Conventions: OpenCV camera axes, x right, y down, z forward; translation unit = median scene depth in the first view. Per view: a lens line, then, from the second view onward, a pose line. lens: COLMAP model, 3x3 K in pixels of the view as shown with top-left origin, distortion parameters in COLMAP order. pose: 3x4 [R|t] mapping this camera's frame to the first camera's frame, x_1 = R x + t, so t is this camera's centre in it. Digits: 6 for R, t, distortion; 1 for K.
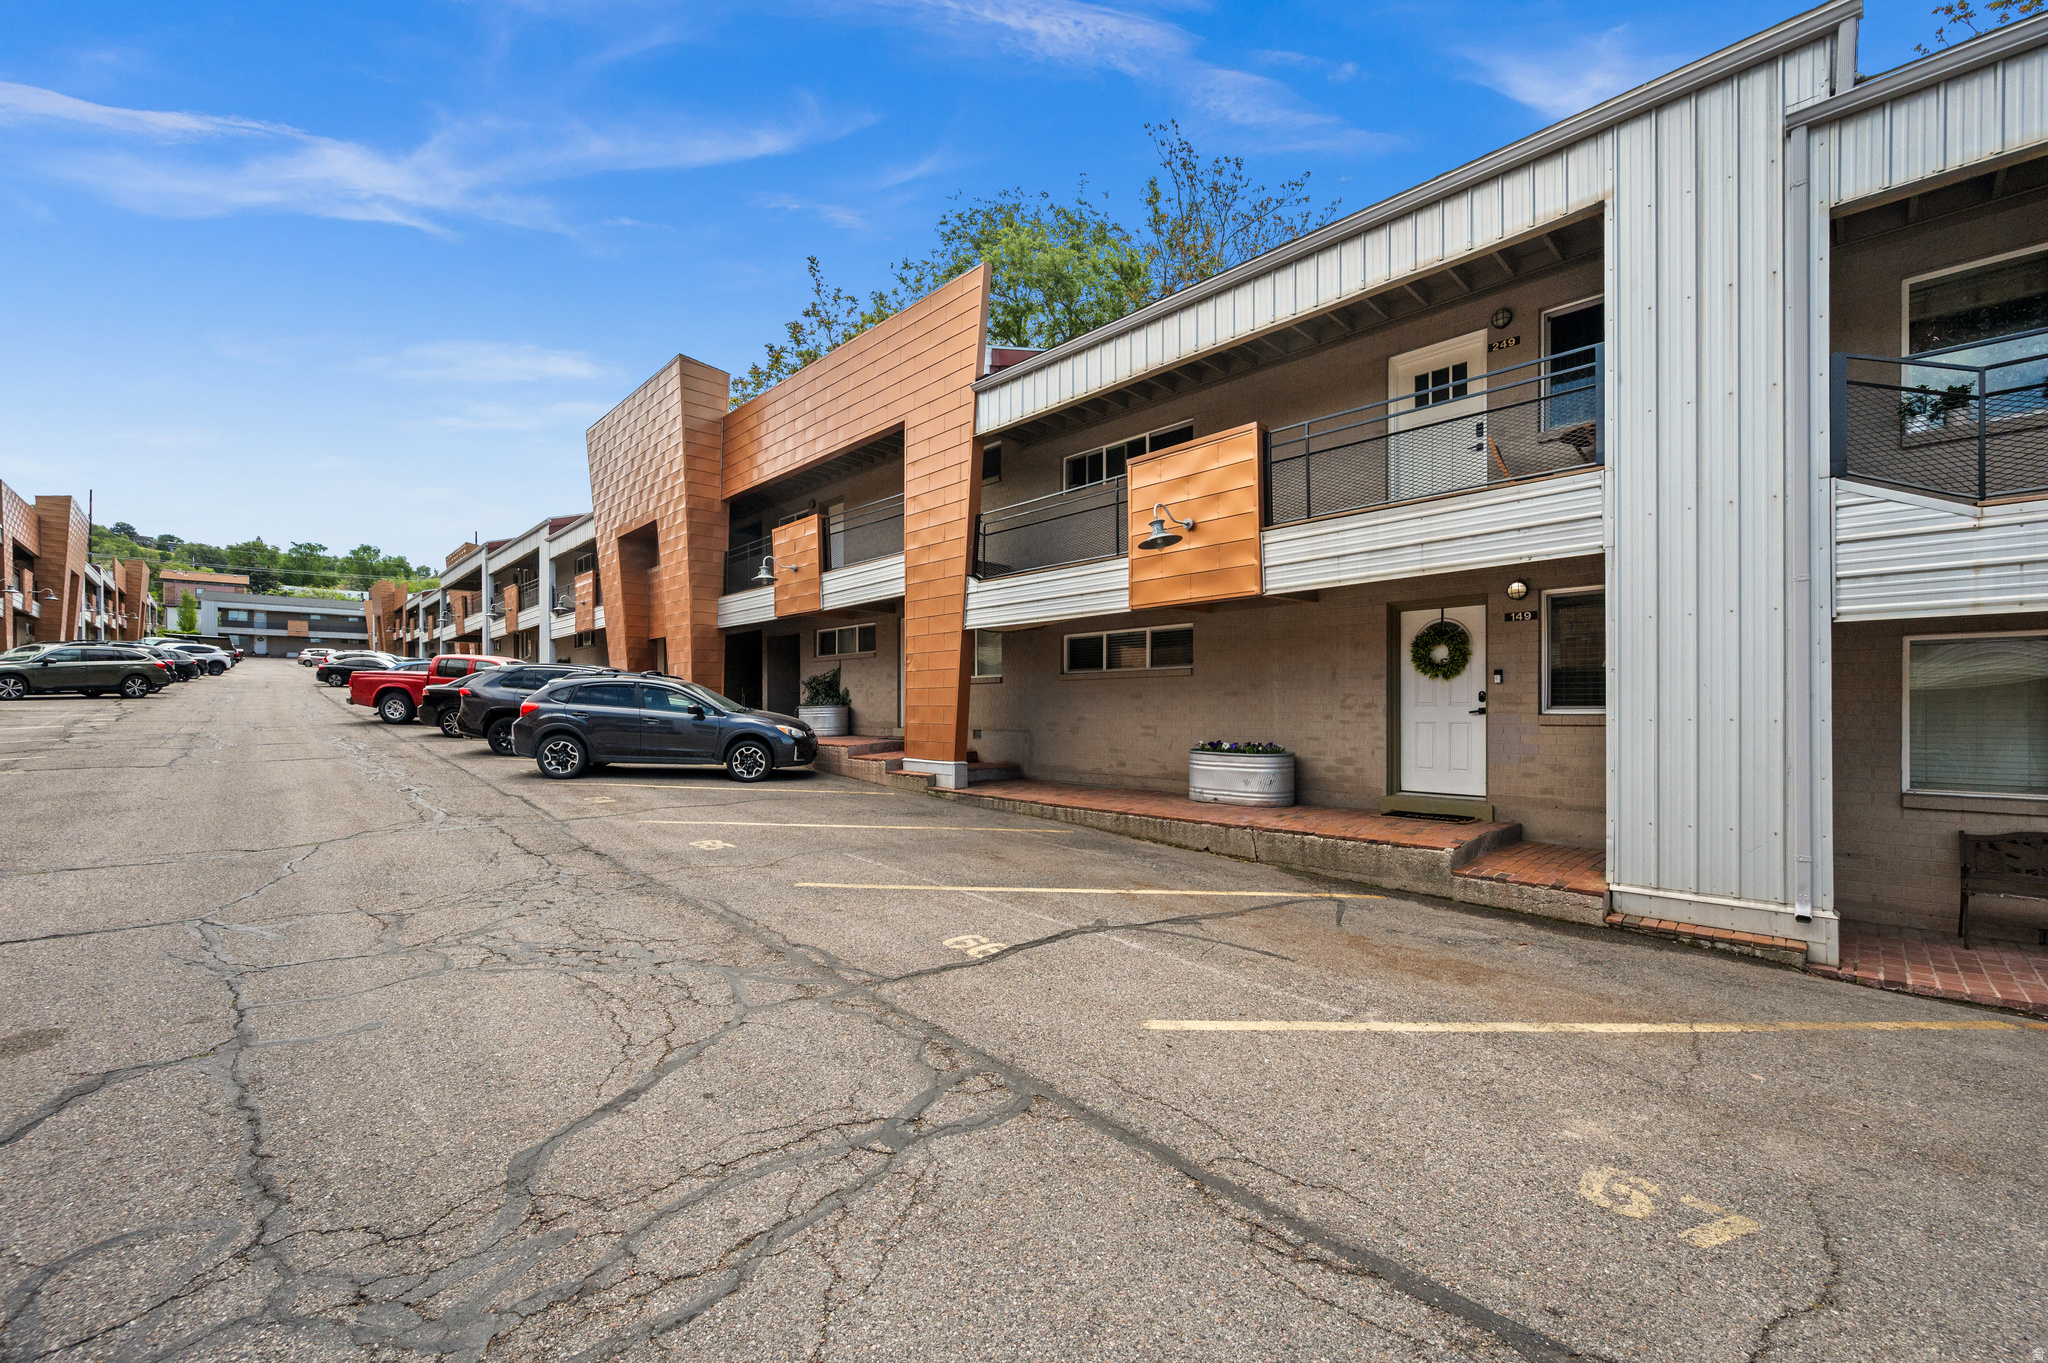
lens RADIAL K [[813.6, 0, 1045.6], [0, 813.6, 713.8], [0, 0, 1]] dist [0.001233, -0.000124]
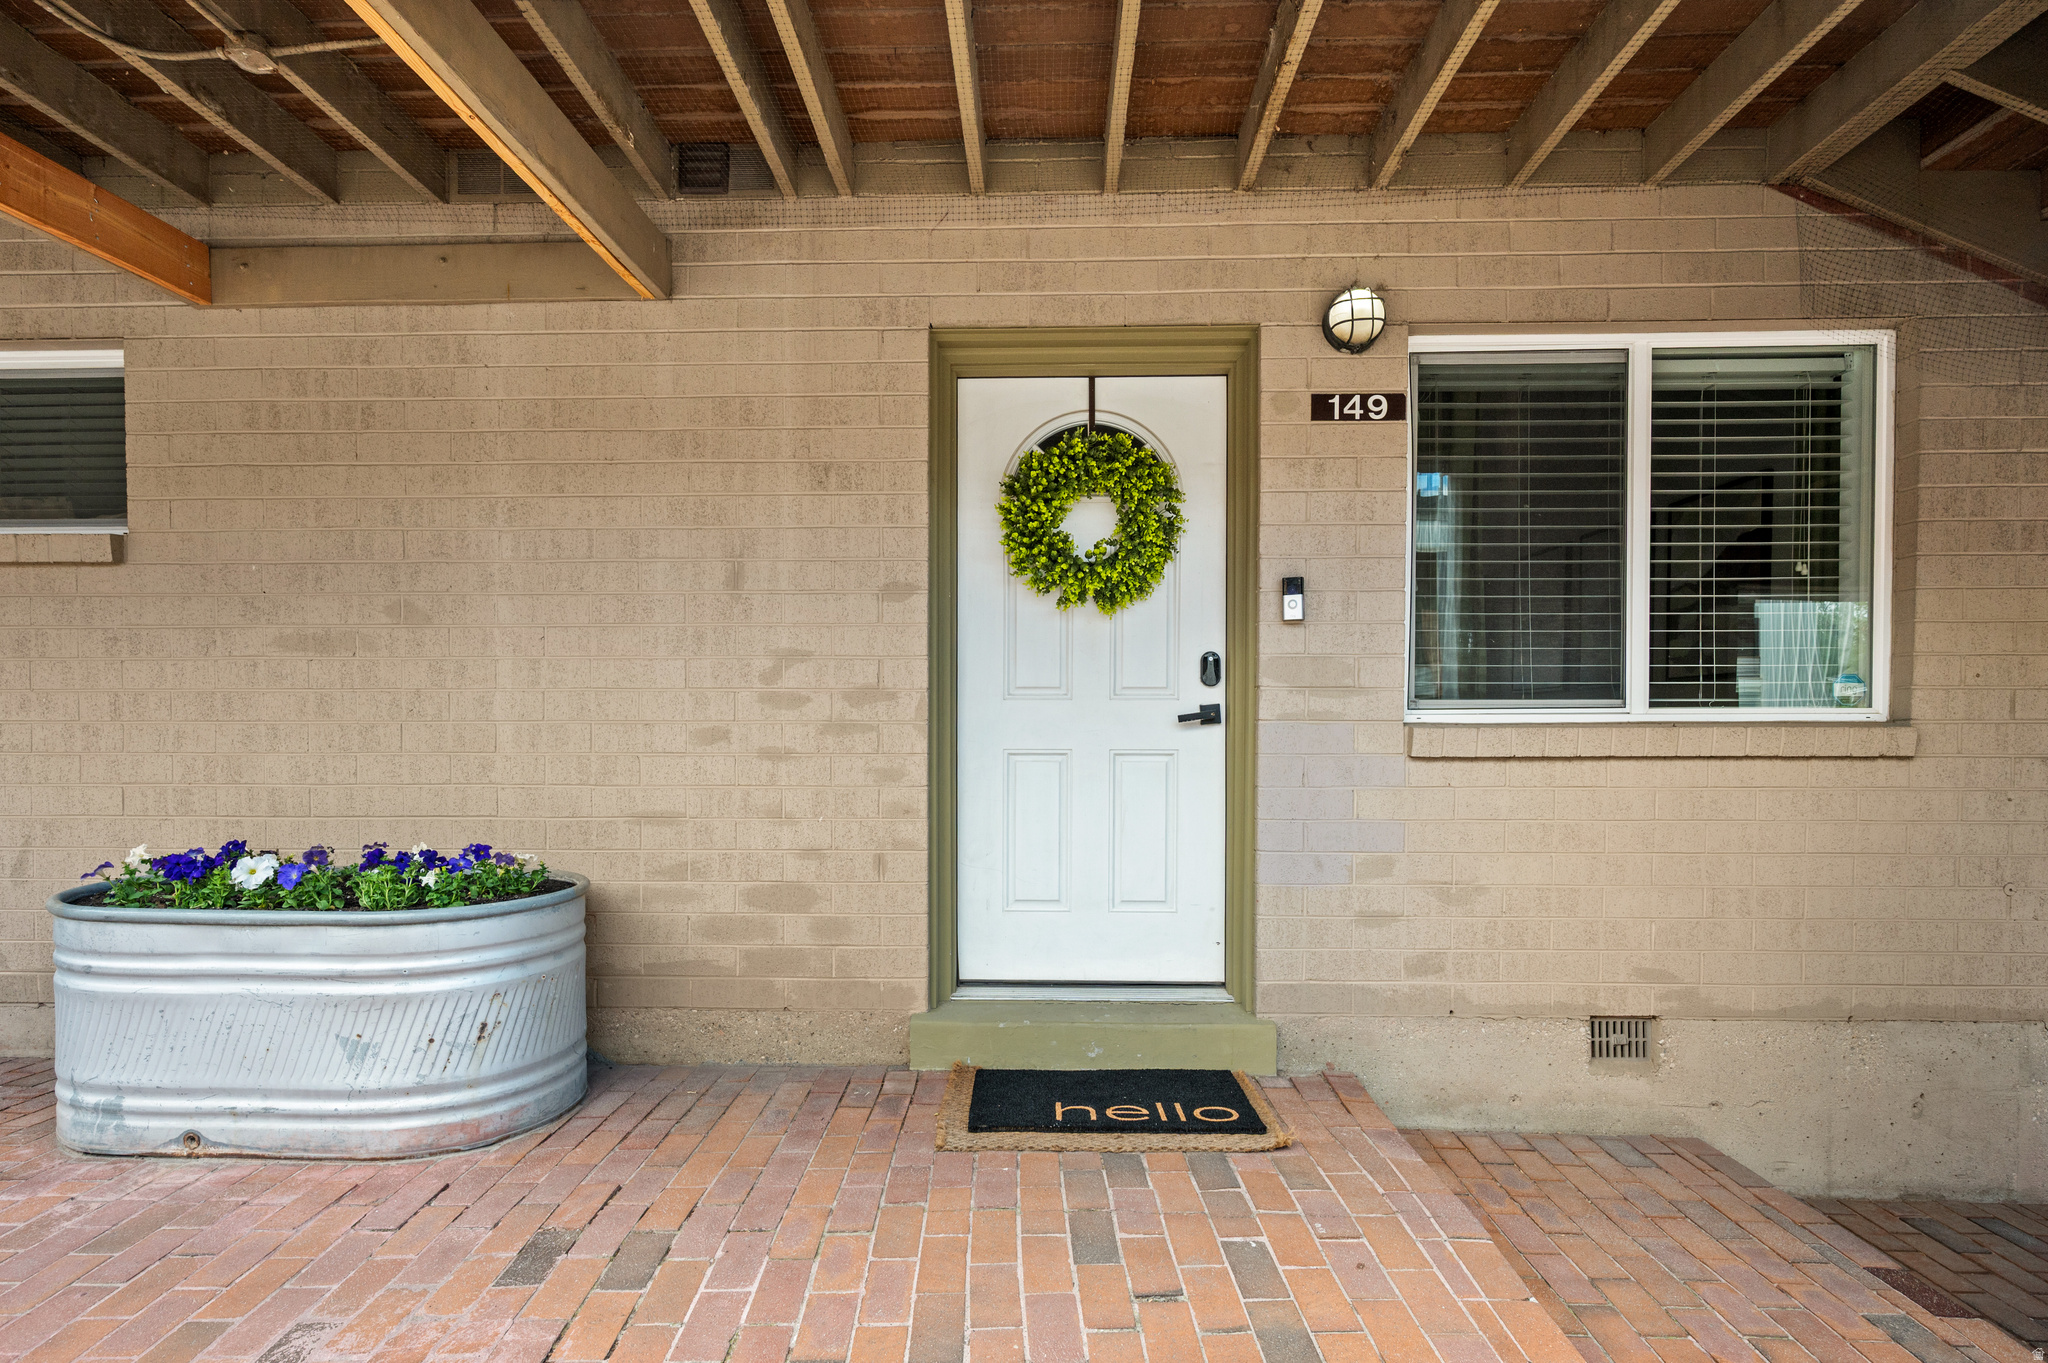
lens RADIAL K [[1014.7, 0, 1015.6], [0, 1014.7, 731.4], [0, 0, 1]] dist [0.006226, 0.000717]
pose [[0.730349, -0.004413, 0.683060, 0.195493], [0.001975, 0.999989, 0.004349, 0.001278], [-0.683072, -0.001827, 0.730349, 0.703446]]
